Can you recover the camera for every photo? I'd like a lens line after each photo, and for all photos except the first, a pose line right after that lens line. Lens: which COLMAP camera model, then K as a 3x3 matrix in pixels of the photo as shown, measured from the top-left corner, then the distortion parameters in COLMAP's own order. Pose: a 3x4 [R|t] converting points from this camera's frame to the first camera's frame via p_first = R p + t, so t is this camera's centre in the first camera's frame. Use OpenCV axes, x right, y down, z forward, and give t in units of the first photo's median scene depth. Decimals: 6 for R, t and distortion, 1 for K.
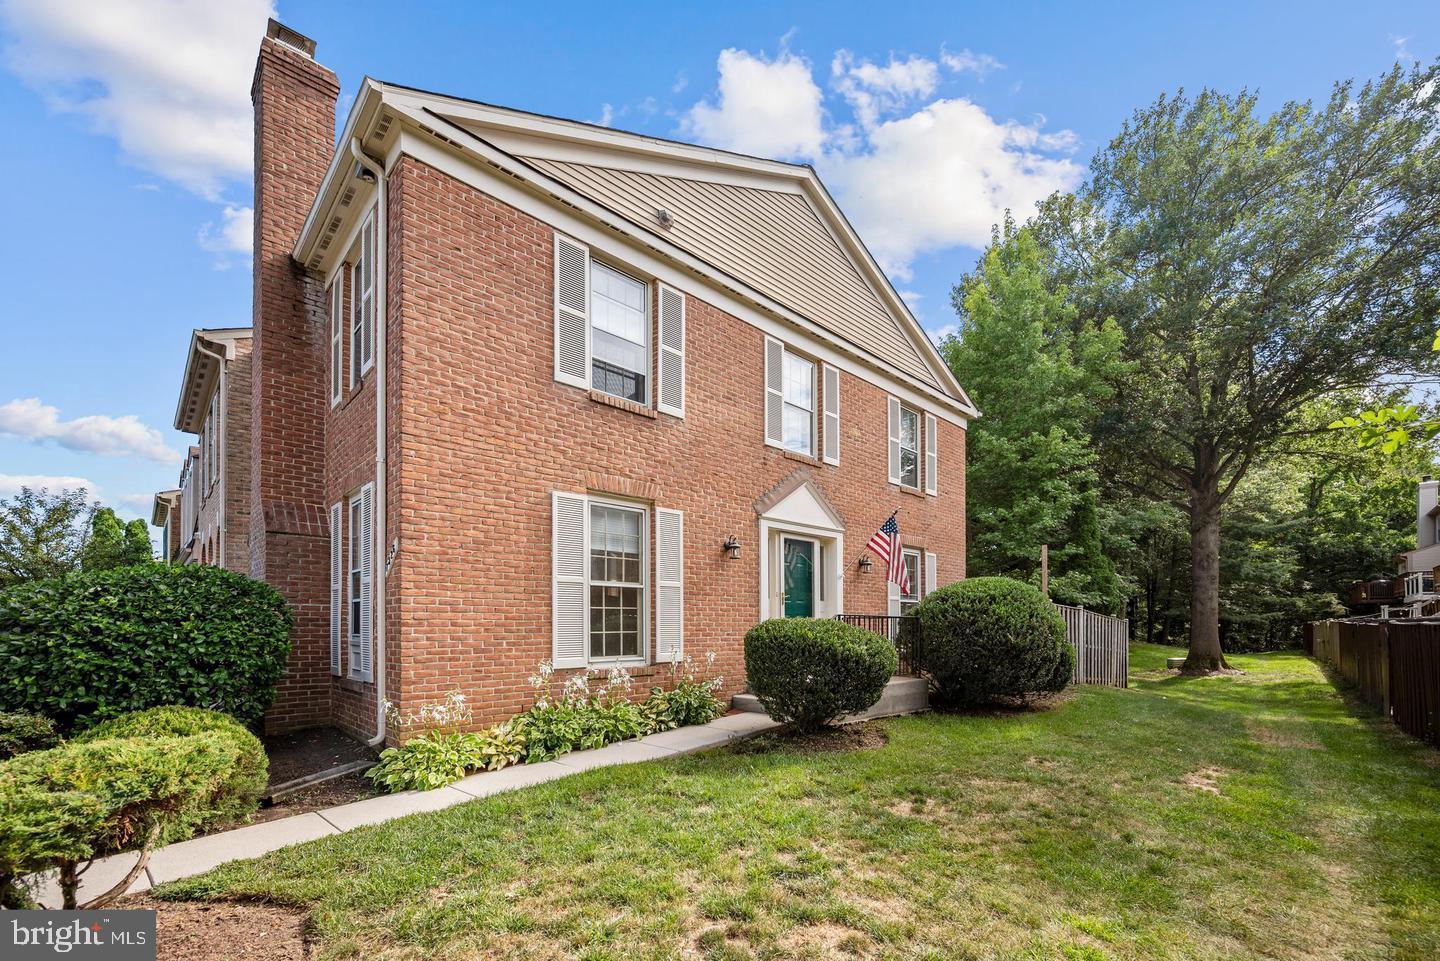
lens RADIAL K [[615.3, 0, 721.4], [0, 615.3, 622.5], [0, 0, 1]] dist [-0.002066, -0.000138]
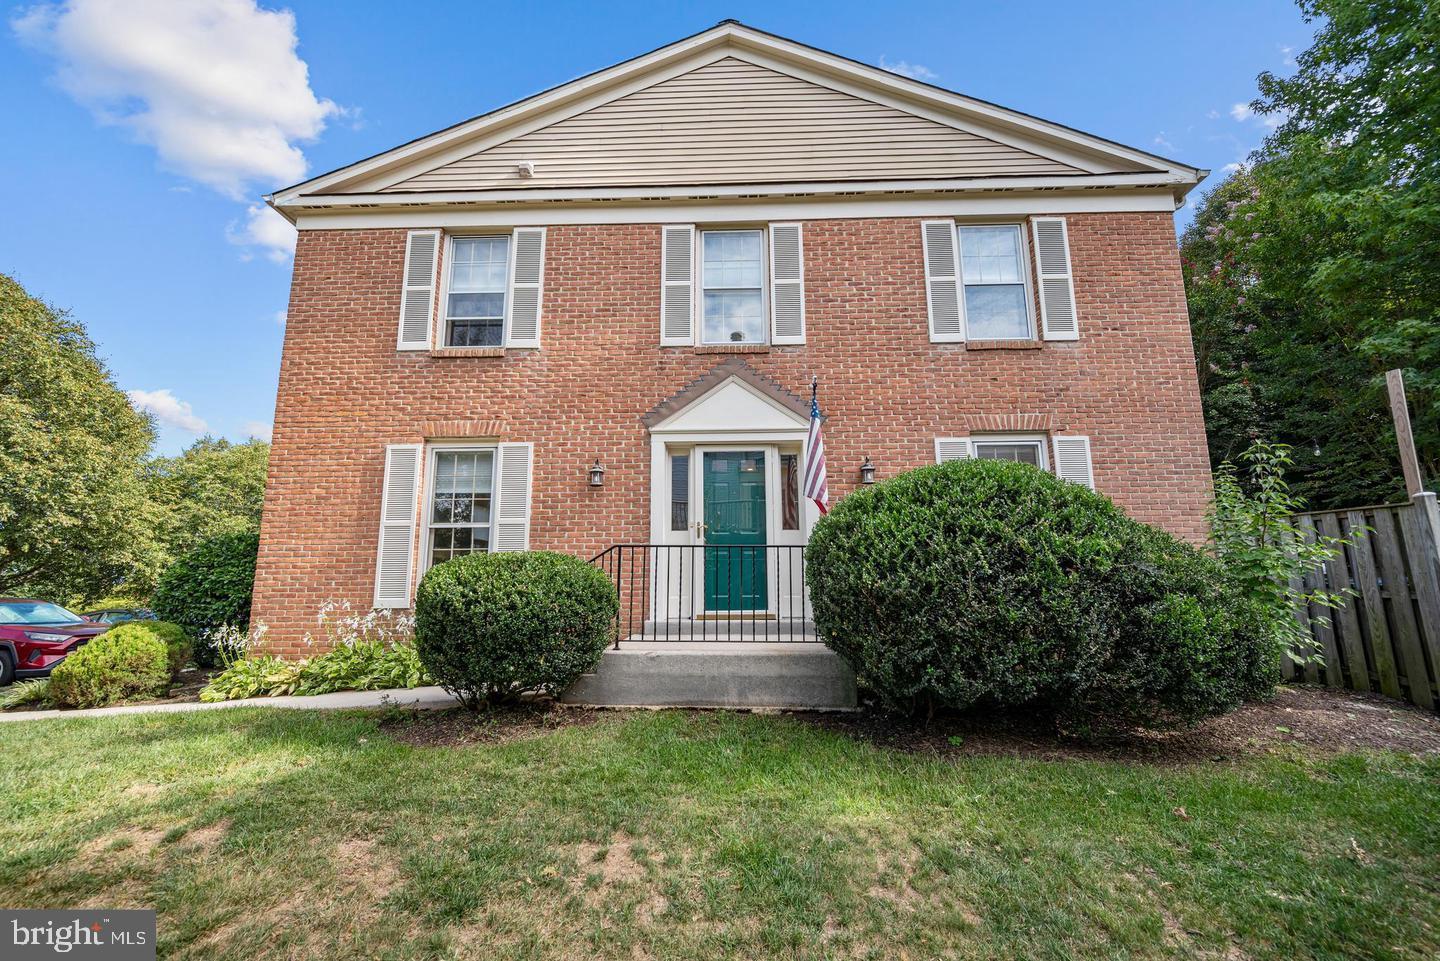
lens RADIAL K [[523.2, 0, 719.4], [0, 523.2, 487.9], [0, 0, 1]] dist [0.000921, 0.000019]
pose [[0.704733, -0.109970, -0.700898, 0.752053], [0.010575, 0.989432, -0.144608, 0.006038], [0.709394, 0.094498, 0.698449, 0.717098]]
